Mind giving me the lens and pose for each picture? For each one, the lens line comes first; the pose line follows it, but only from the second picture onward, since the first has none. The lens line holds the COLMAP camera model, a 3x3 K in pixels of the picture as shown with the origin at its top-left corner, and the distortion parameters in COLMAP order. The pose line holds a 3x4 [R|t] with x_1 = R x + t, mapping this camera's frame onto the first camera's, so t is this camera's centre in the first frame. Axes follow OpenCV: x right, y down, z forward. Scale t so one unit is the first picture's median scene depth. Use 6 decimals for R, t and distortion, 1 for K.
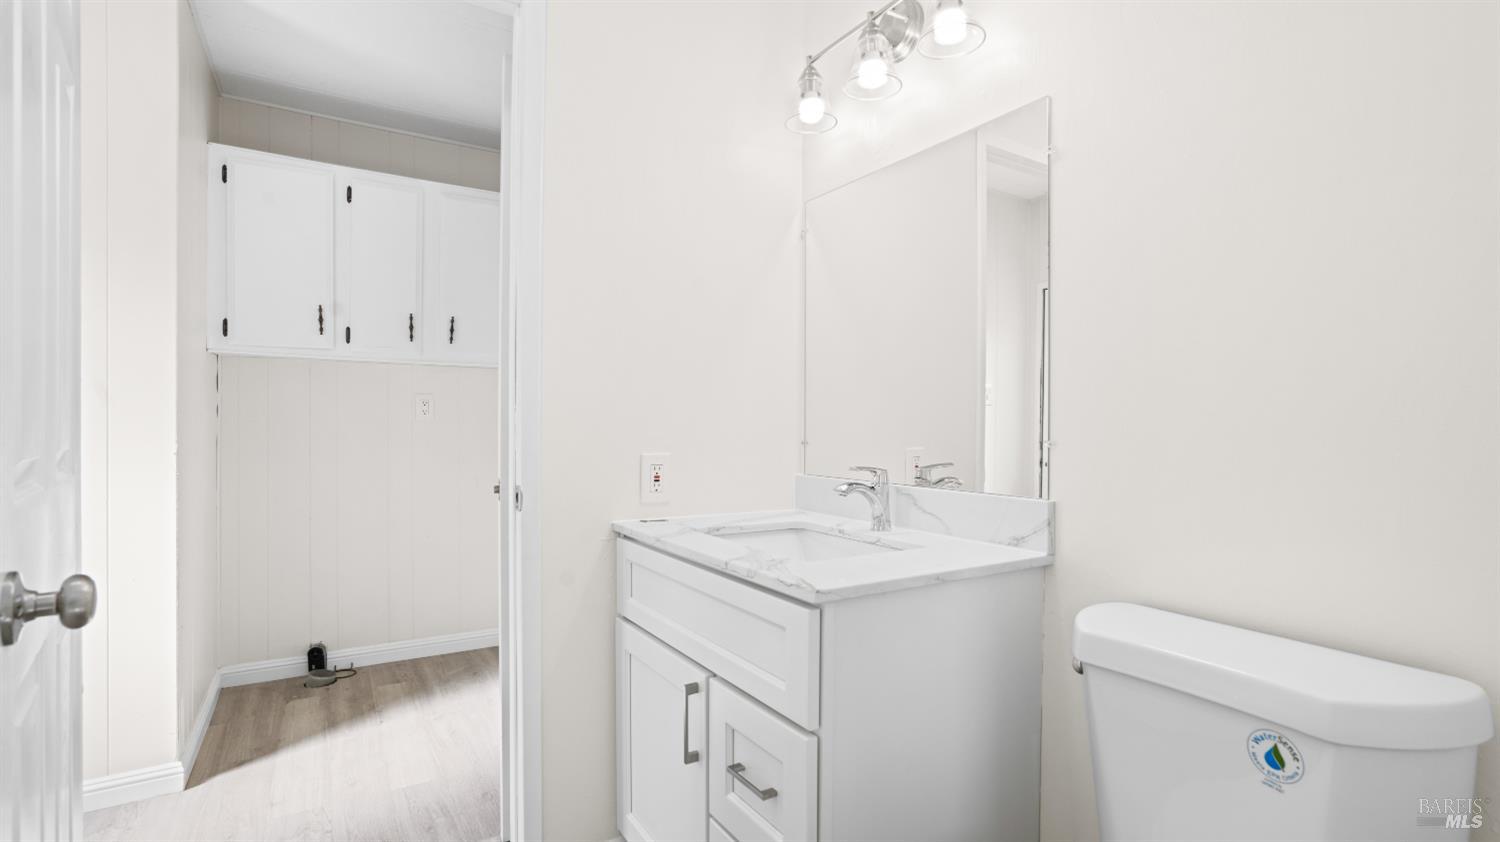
lens RADIAL K [[693.7, 0, 747.8], [0, 693.7, 413.7], [0, 0, 1]] dist [-0.048454, 0.024824]
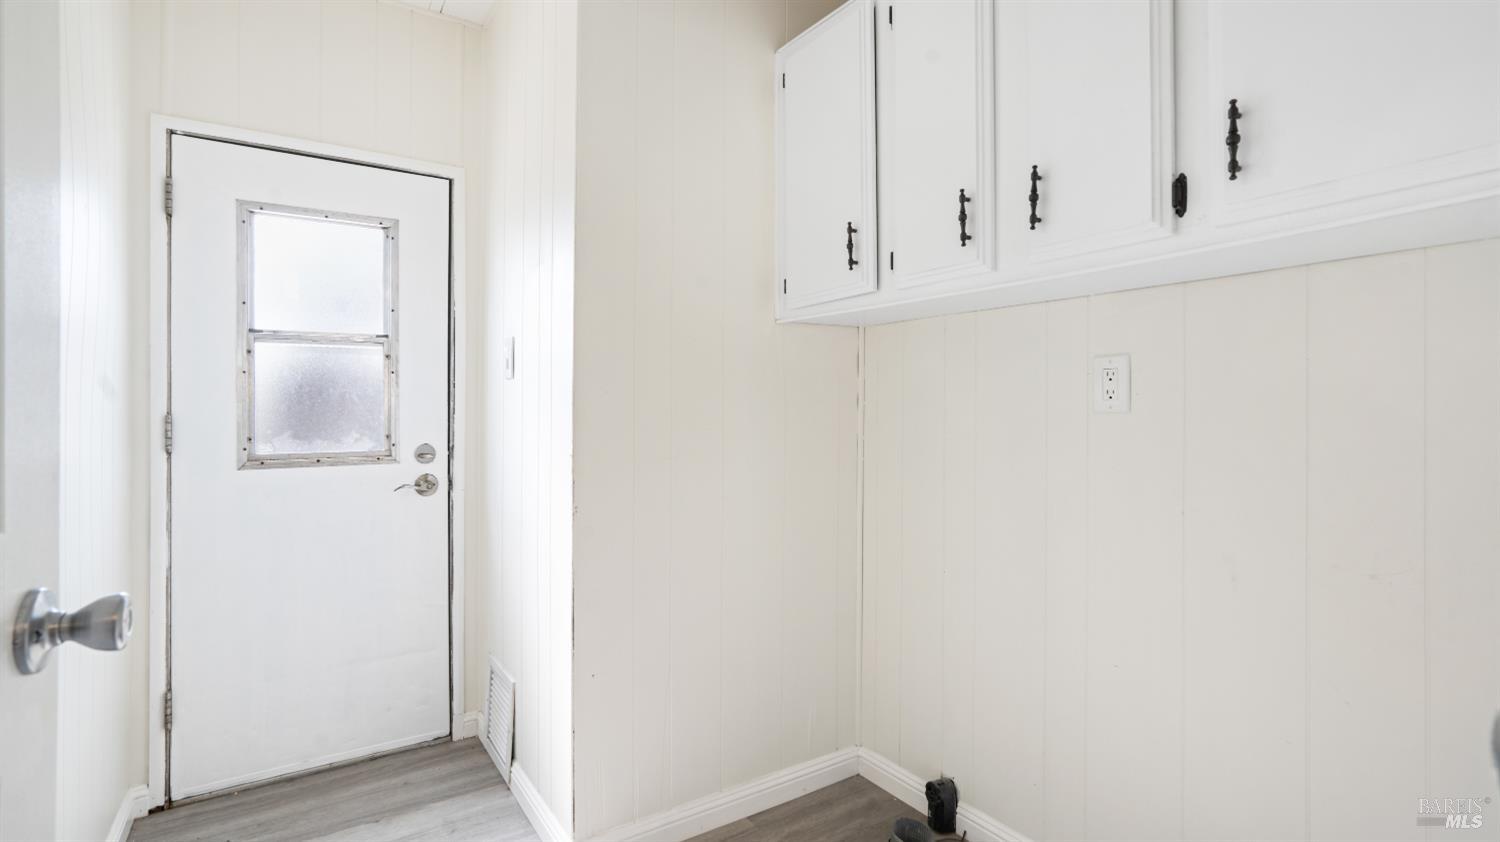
lens RADIAL K [[693.7, 0, 747.8], [0, 693.7, 413.7], [0, 0, 1]] dist [-0.048454, 0.024824]
pose [[0.024325, -0.010389, -0.999650, -0.020642], [0.010494, 0.999894, -0.010136, 0.015180], [0.999649, -0.010244, 0.024431, 0.881552]]
